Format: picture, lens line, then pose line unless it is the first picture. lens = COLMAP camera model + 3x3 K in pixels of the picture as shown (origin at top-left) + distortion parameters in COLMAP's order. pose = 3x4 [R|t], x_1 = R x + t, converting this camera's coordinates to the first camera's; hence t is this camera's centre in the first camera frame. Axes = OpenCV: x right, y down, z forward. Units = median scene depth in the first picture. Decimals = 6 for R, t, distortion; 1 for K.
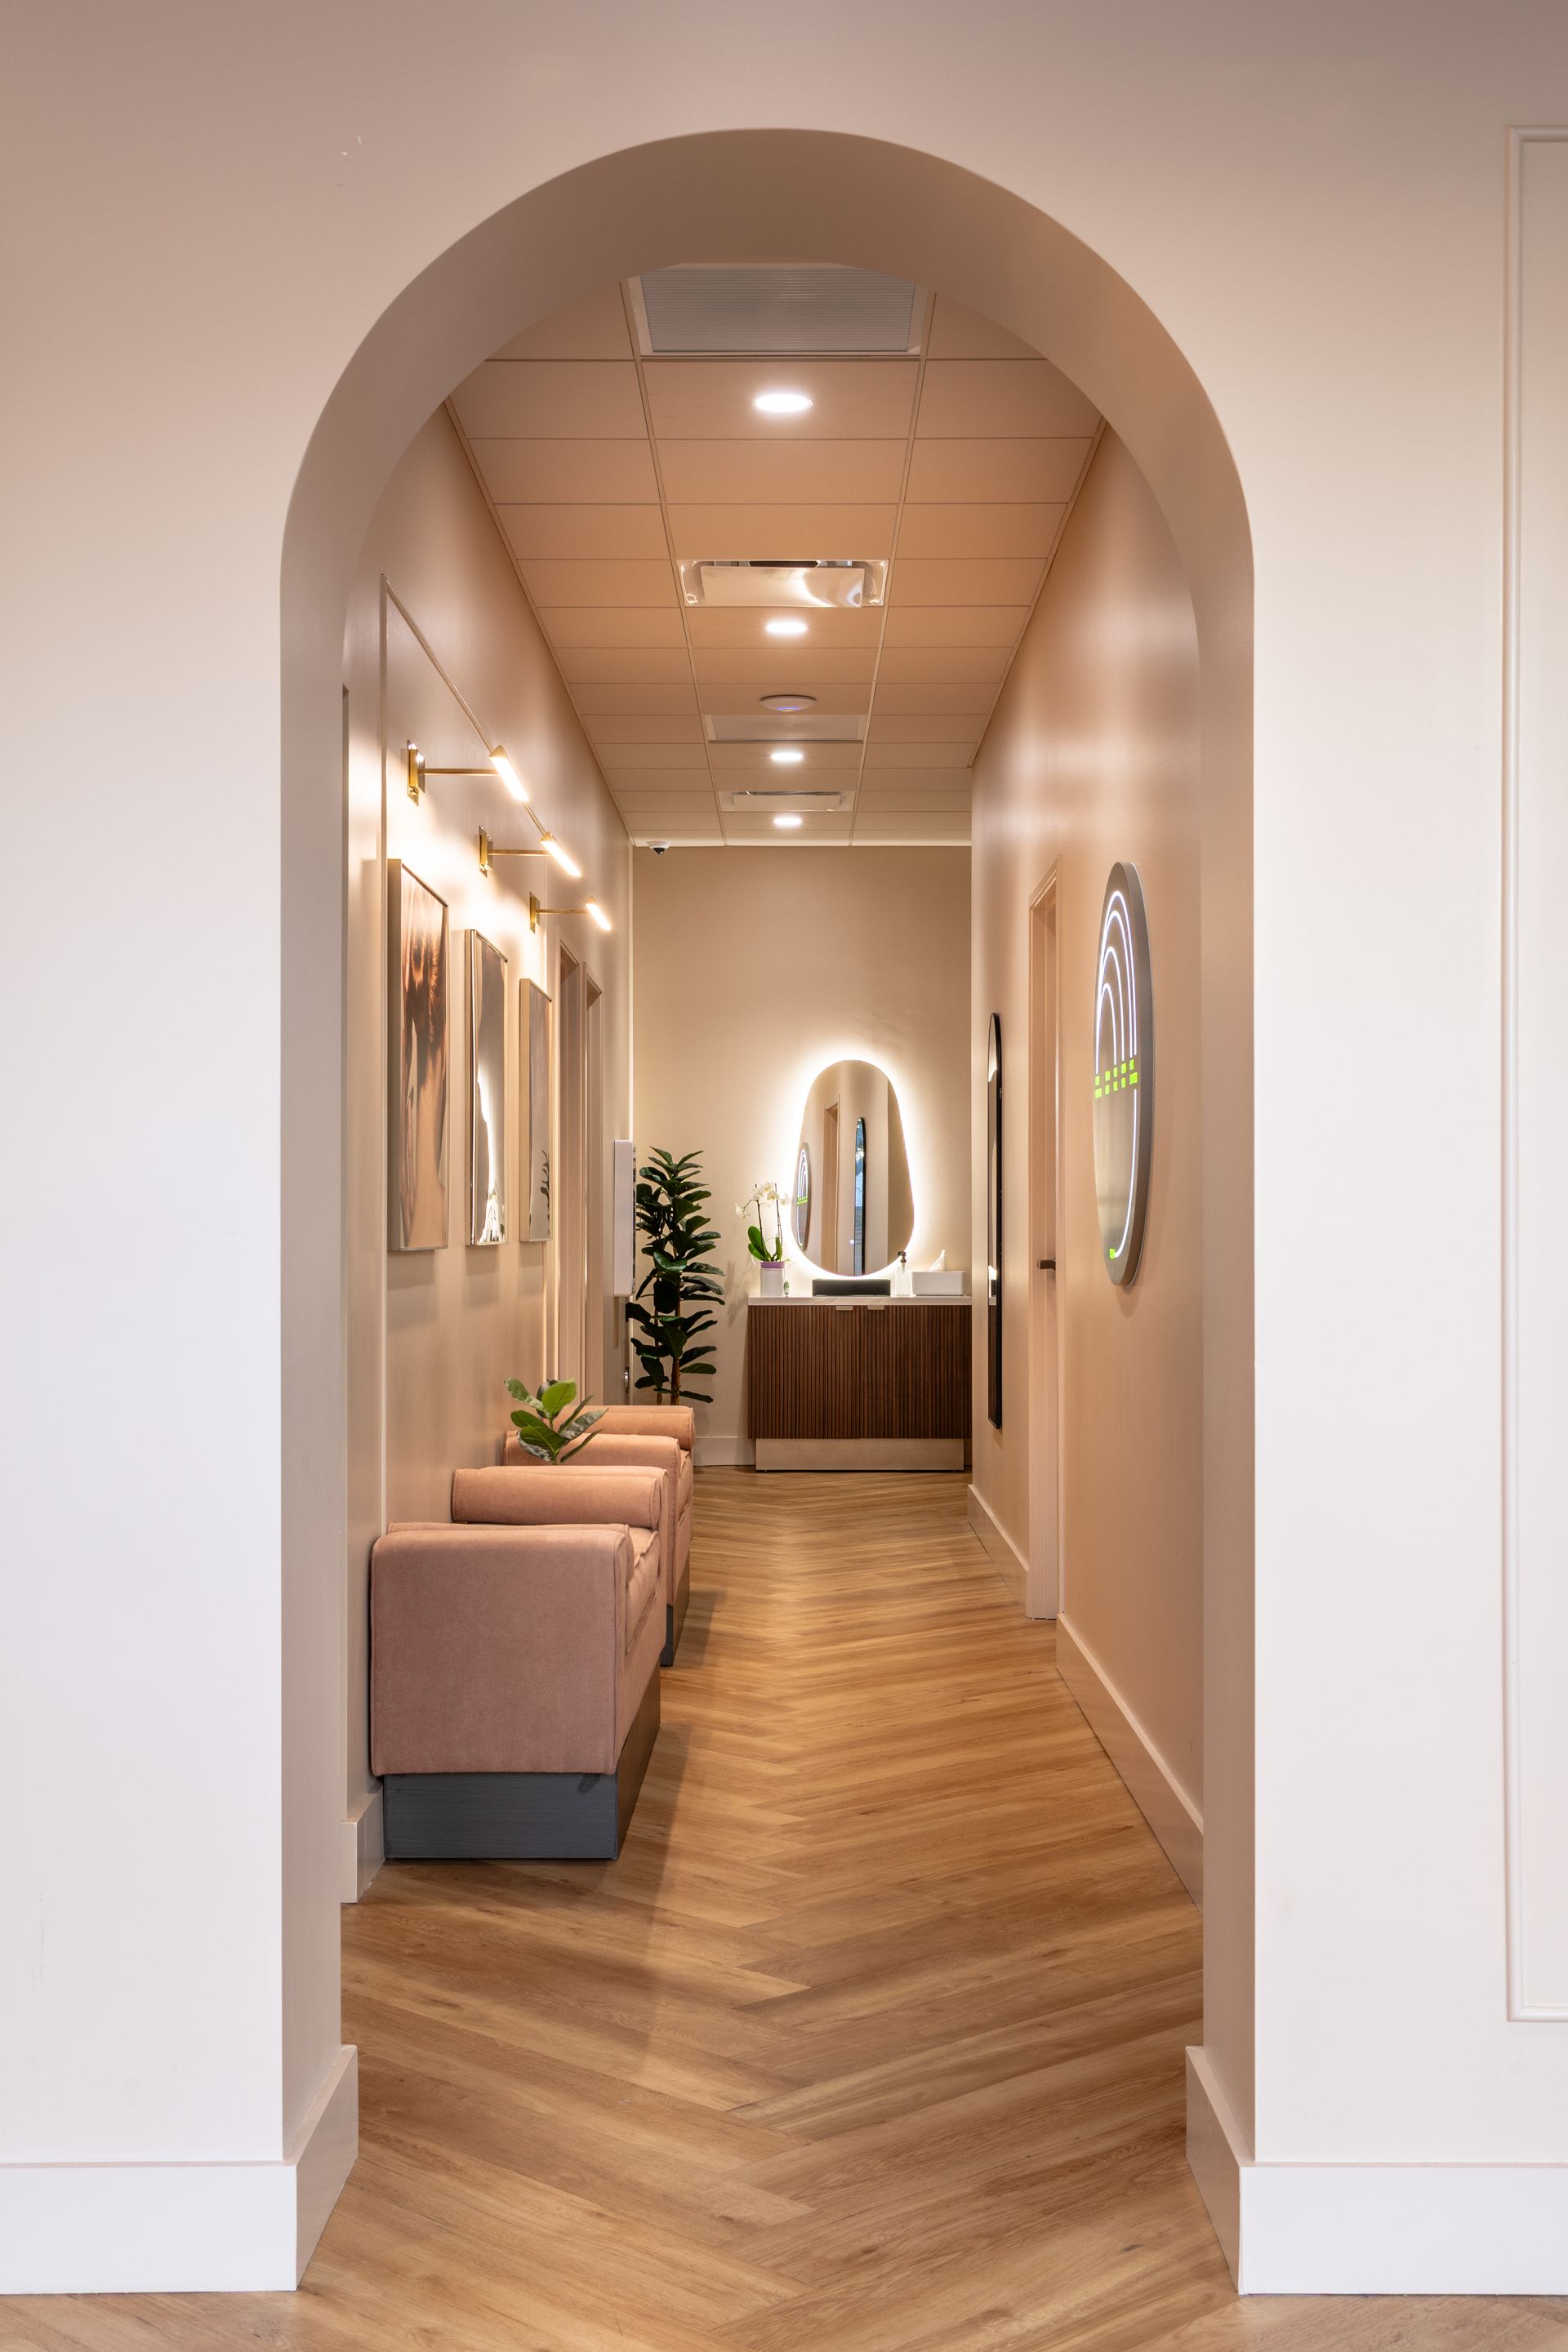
lens RADIAL K [[3076.1, 0, 784.0], [0, 3076.1, 1176.0], [0, 0, 1]] dist [0.032660, 0.033397]
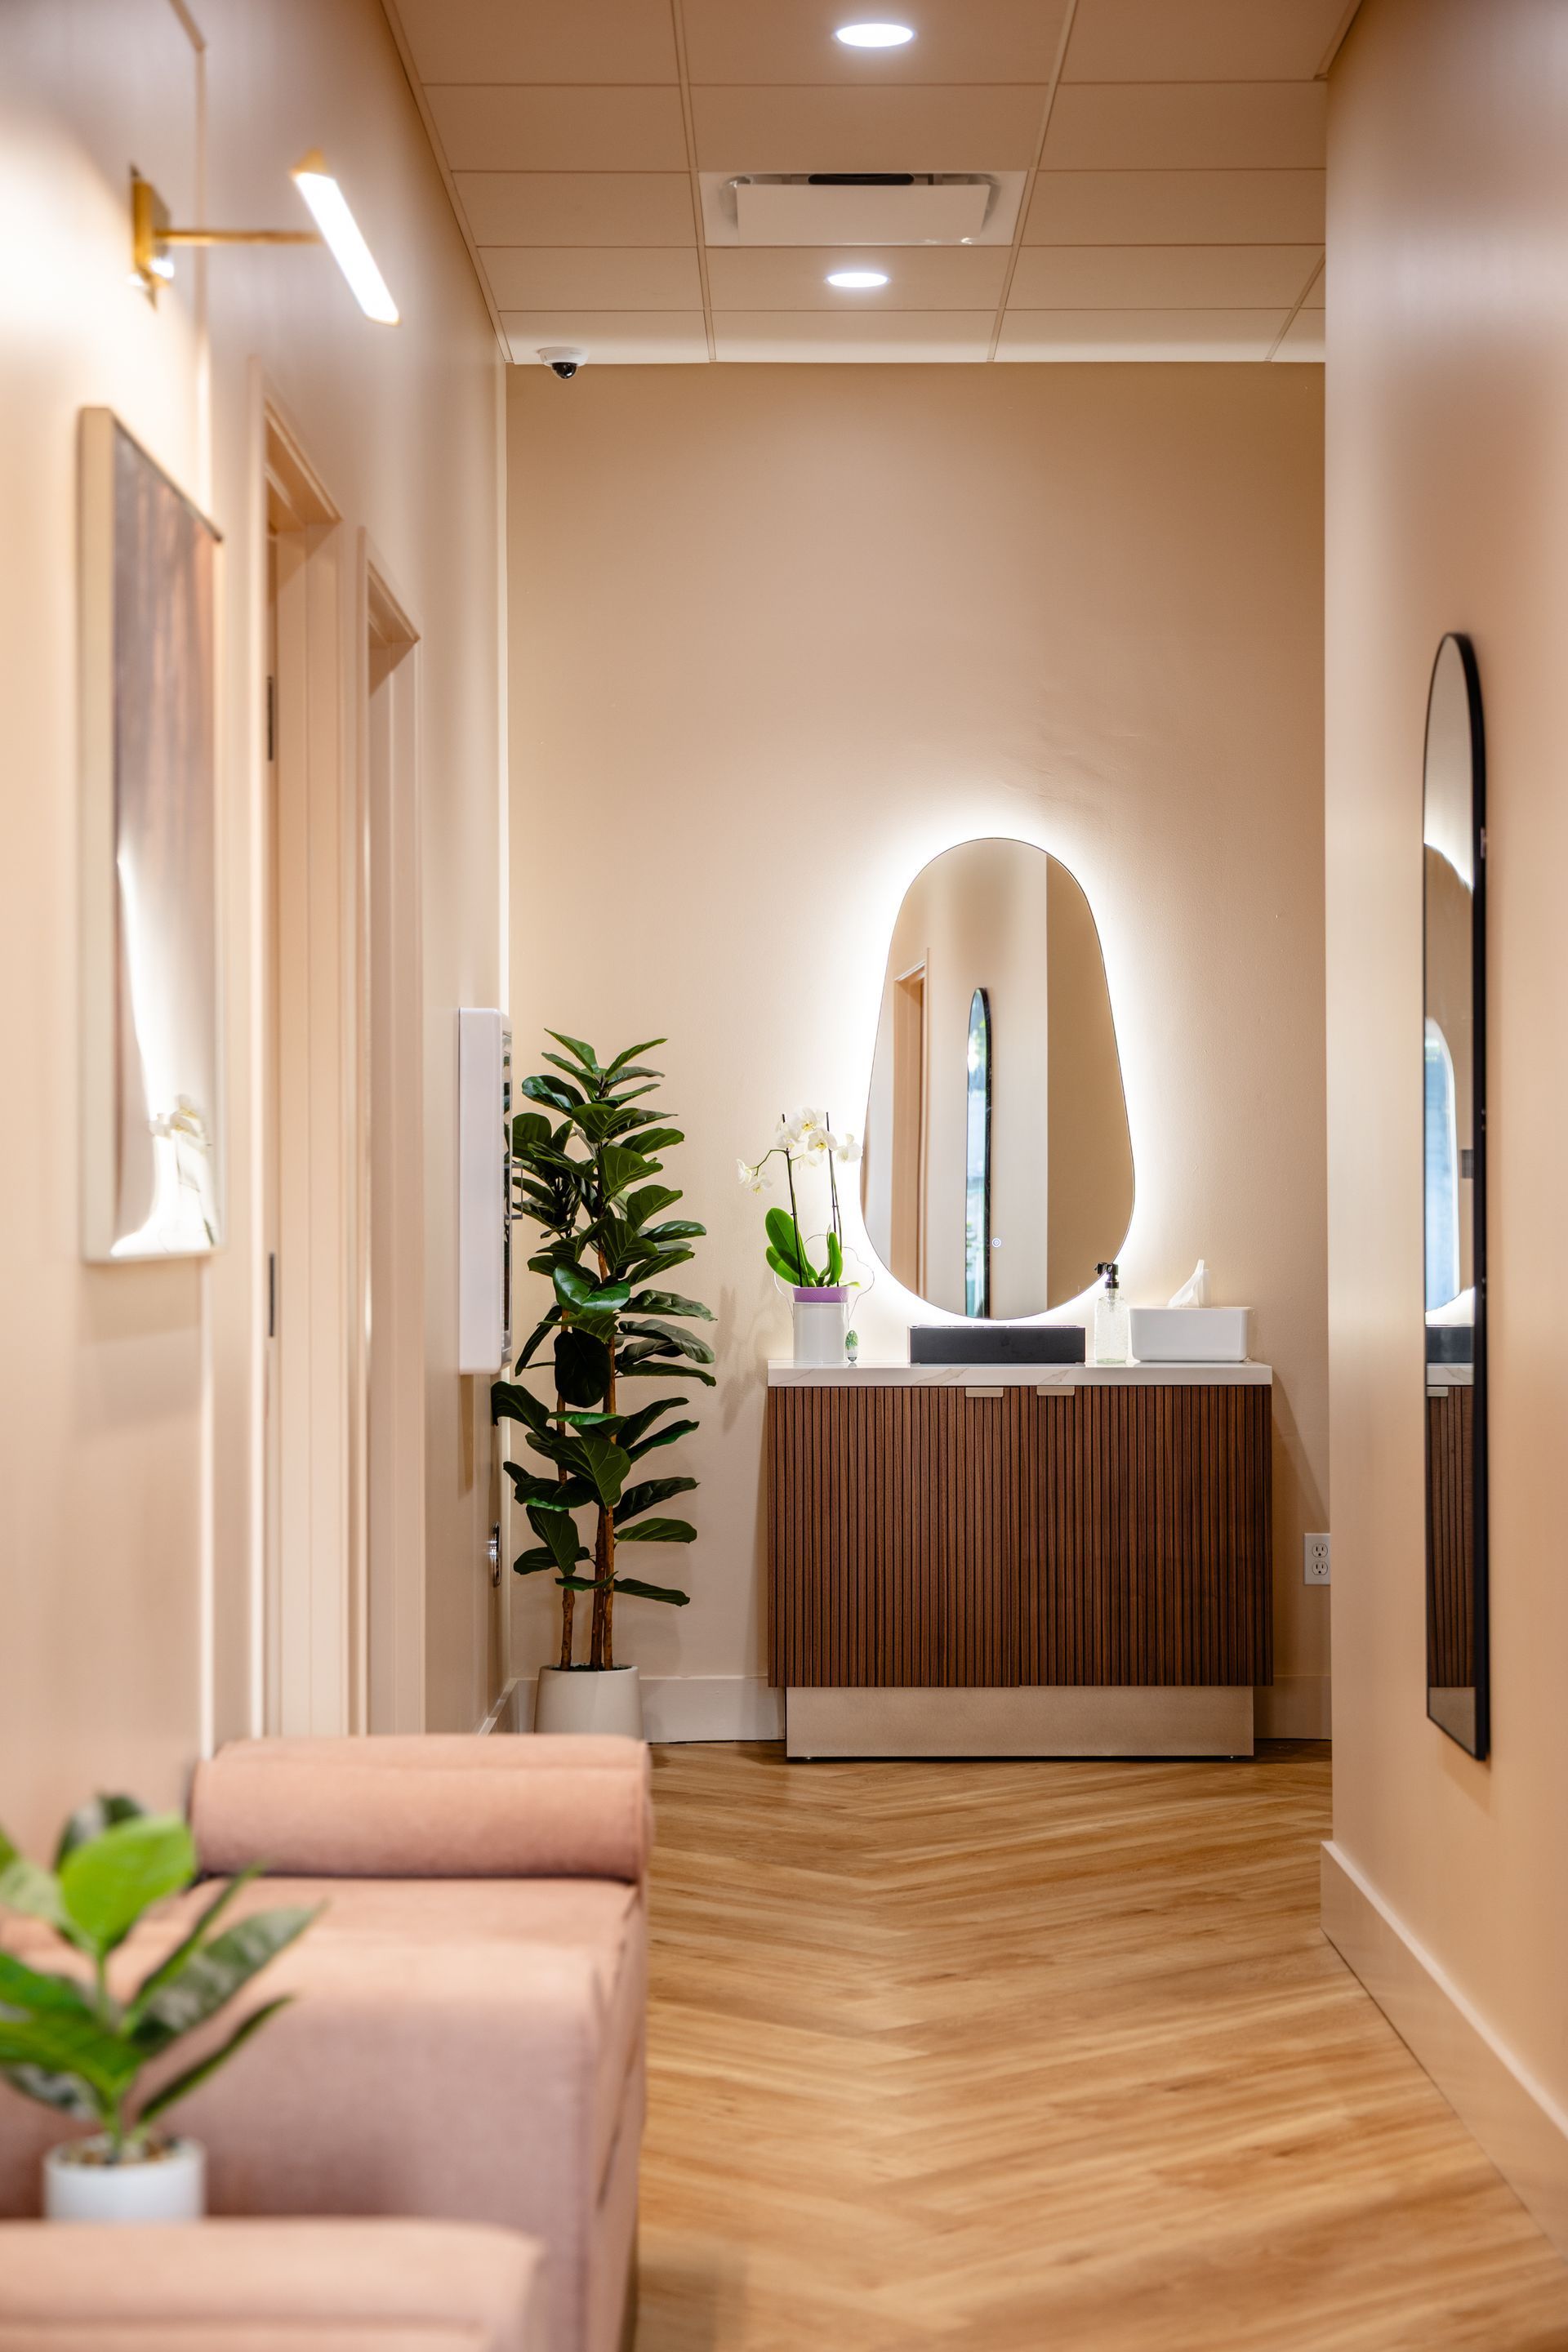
lens RADIAL K [[3076.1, 0, 784.0], [0, 3076.1, 1176.0], [0, 0, 1]] dist [0.032660, 0.033397]
pose [[0.999855, -0.002787, 0.016816, -0.016895], [0.002670, 0.999972, 0.006955, 0.008588], [-0.016835, -0.006909, 0.999834, 0.561099]]
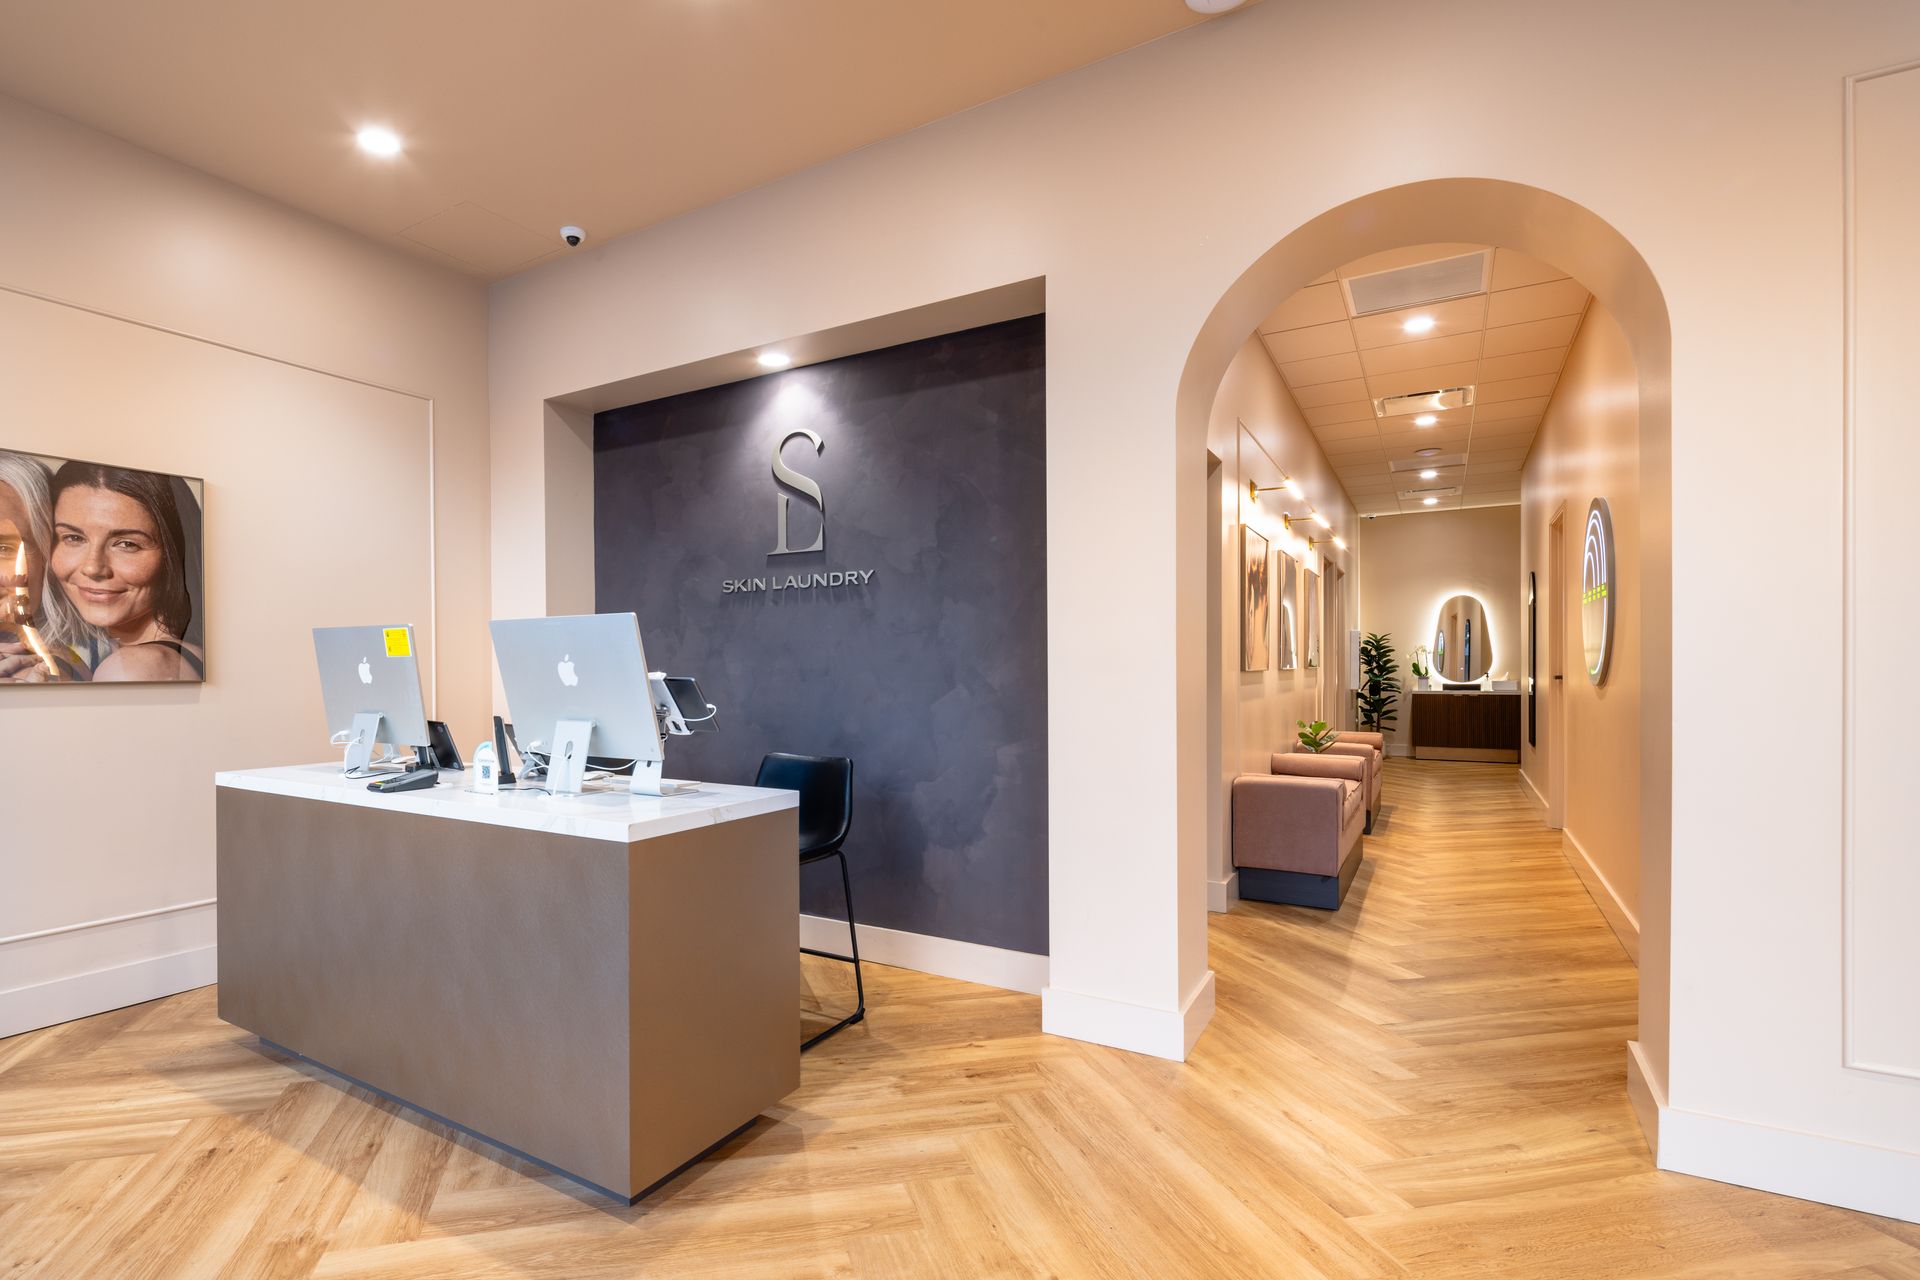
lens RADIAL K [[929.6, 0, 822.9], [0, 929.6, 673.7], [0, 0, 1]] dist [0.004991, -0.005603]
pose [[0.827615, -0.000851, -0.561295, 0.017283], [0.013447, 0.999742, 0.018311, 0.004864], [0.561135, -0.022702, 0.827413, 0.090879]]
